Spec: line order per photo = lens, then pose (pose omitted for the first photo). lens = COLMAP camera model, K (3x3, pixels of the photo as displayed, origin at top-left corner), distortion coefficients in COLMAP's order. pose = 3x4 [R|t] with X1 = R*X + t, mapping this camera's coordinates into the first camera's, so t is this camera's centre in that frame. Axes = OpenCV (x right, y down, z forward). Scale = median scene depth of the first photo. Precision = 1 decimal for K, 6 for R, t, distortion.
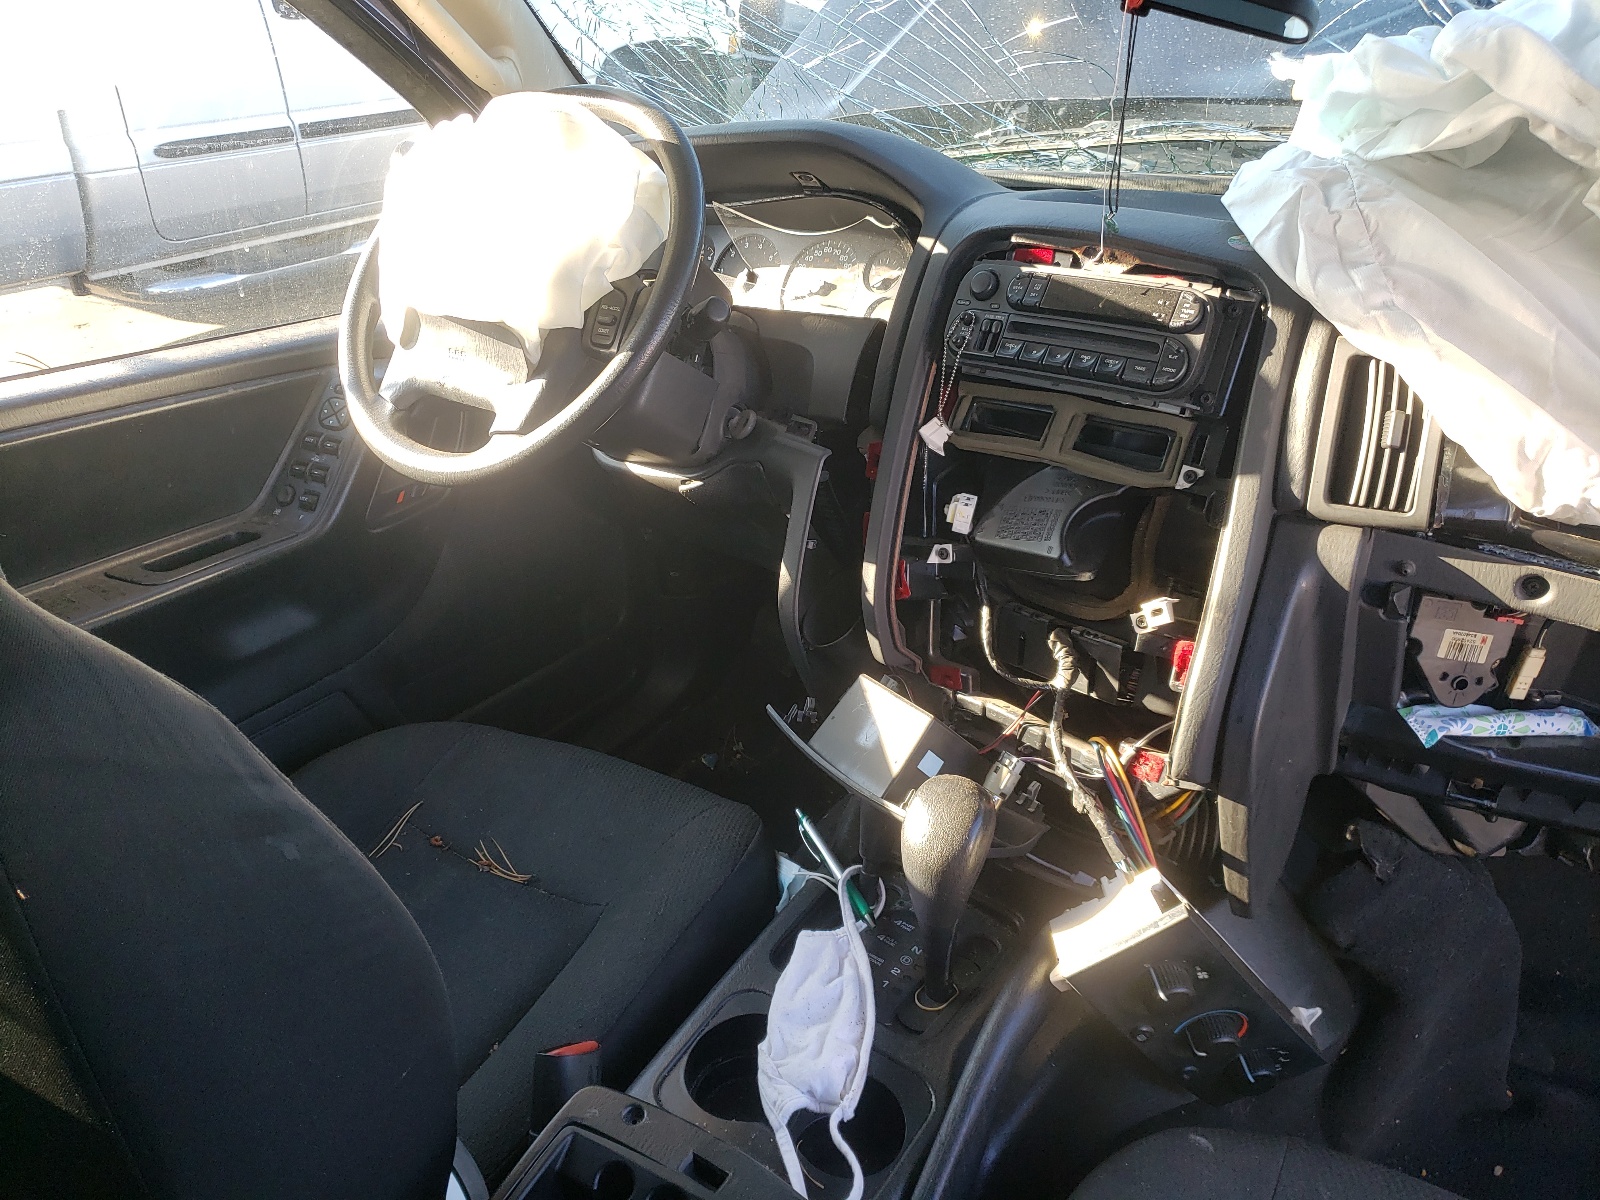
lens RADIAL K [[1229.6, 0, 800.0], [0, 1229.6, 600.0], [0, 0, 1]] dist [0.000434, 0.000638]
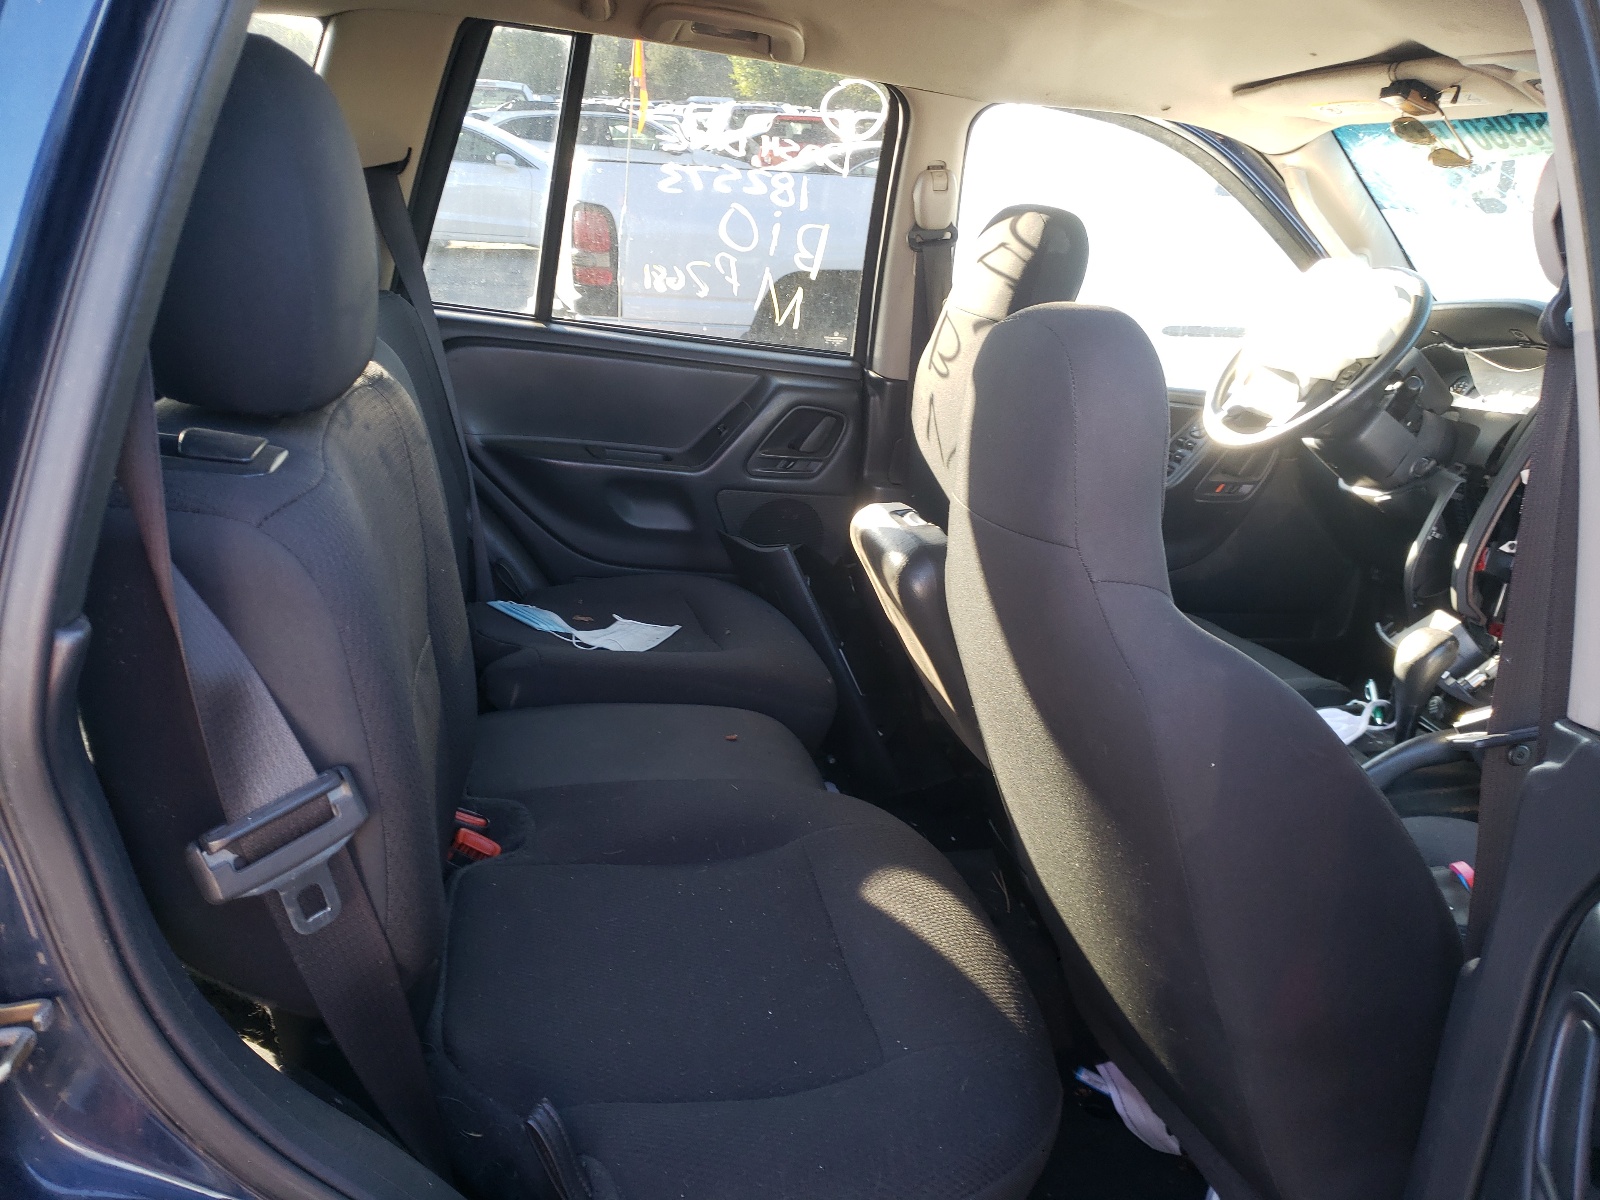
lens RADIAL K [[1229.6, 0, 800.0], [0, 1229.6, 600.0], [0, 0, 1]] dist [0.000434, 0.000638]
pose [[0.732832, 0.262505, -0.627733, 0.447936], [-0.366179, 0.929740, -0.038689, 0.419928], [0.573472, 0.258215, 0.777467, -0.769565]]
